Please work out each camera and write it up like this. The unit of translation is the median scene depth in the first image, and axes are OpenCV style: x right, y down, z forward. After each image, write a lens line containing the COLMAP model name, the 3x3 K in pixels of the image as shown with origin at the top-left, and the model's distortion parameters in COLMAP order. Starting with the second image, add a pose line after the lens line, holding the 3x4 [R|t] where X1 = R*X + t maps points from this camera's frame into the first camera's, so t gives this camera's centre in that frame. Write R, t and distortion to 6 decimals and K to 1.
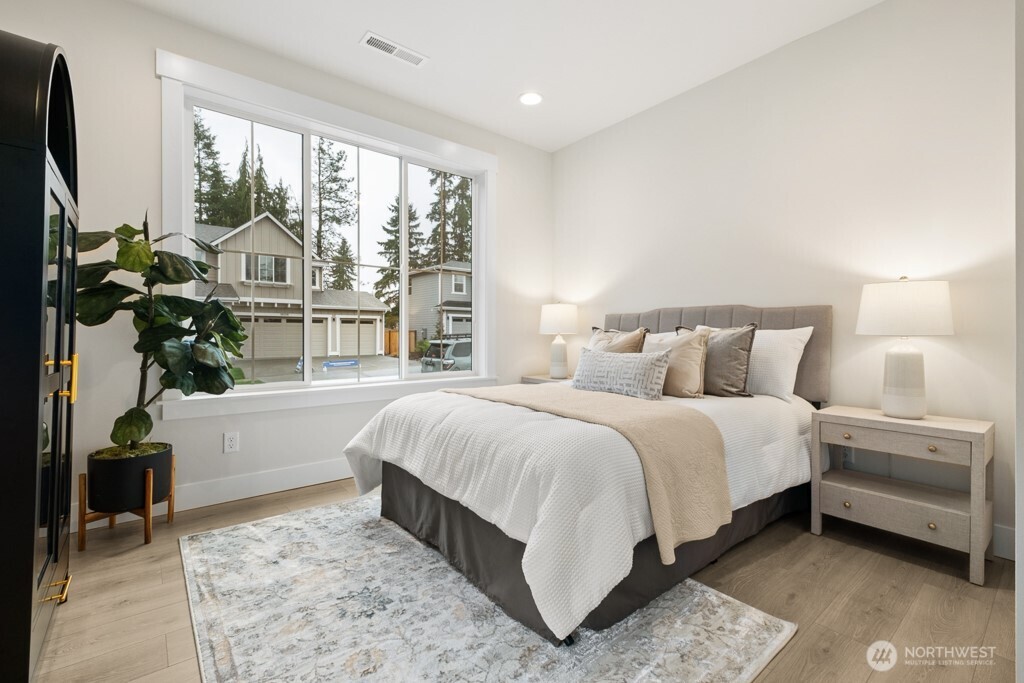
lens RADIAL K [[446.8, 0, 506.0], [0, 446.8, 333.1], [0, 0, 1]] dist [0.013871, -0.000502]
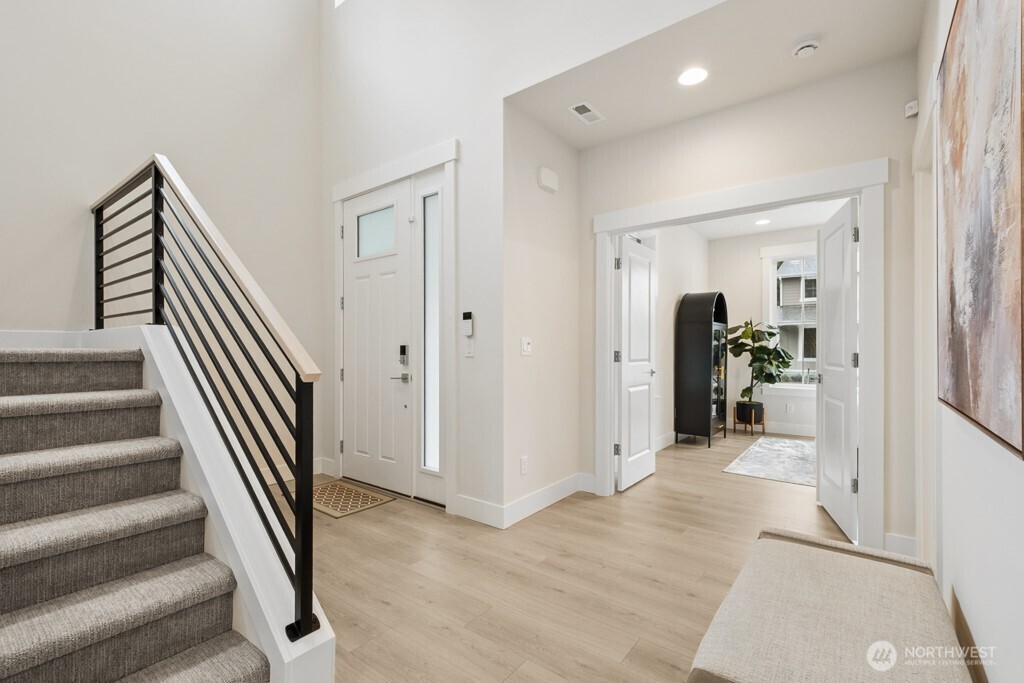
lens RADIAL K [[446.8, 0, 507.8], [0, 446.8, 339.5], [0, 0, 1]] dist [0.013871, -0.000502]
pose [[0.198051, -0.002332, -0.980189, 1.597171], [-0.003345, 0.999990, -0.003055, -0.112889], [0.980186, 0.003883, 0.198041, -1.009628]]
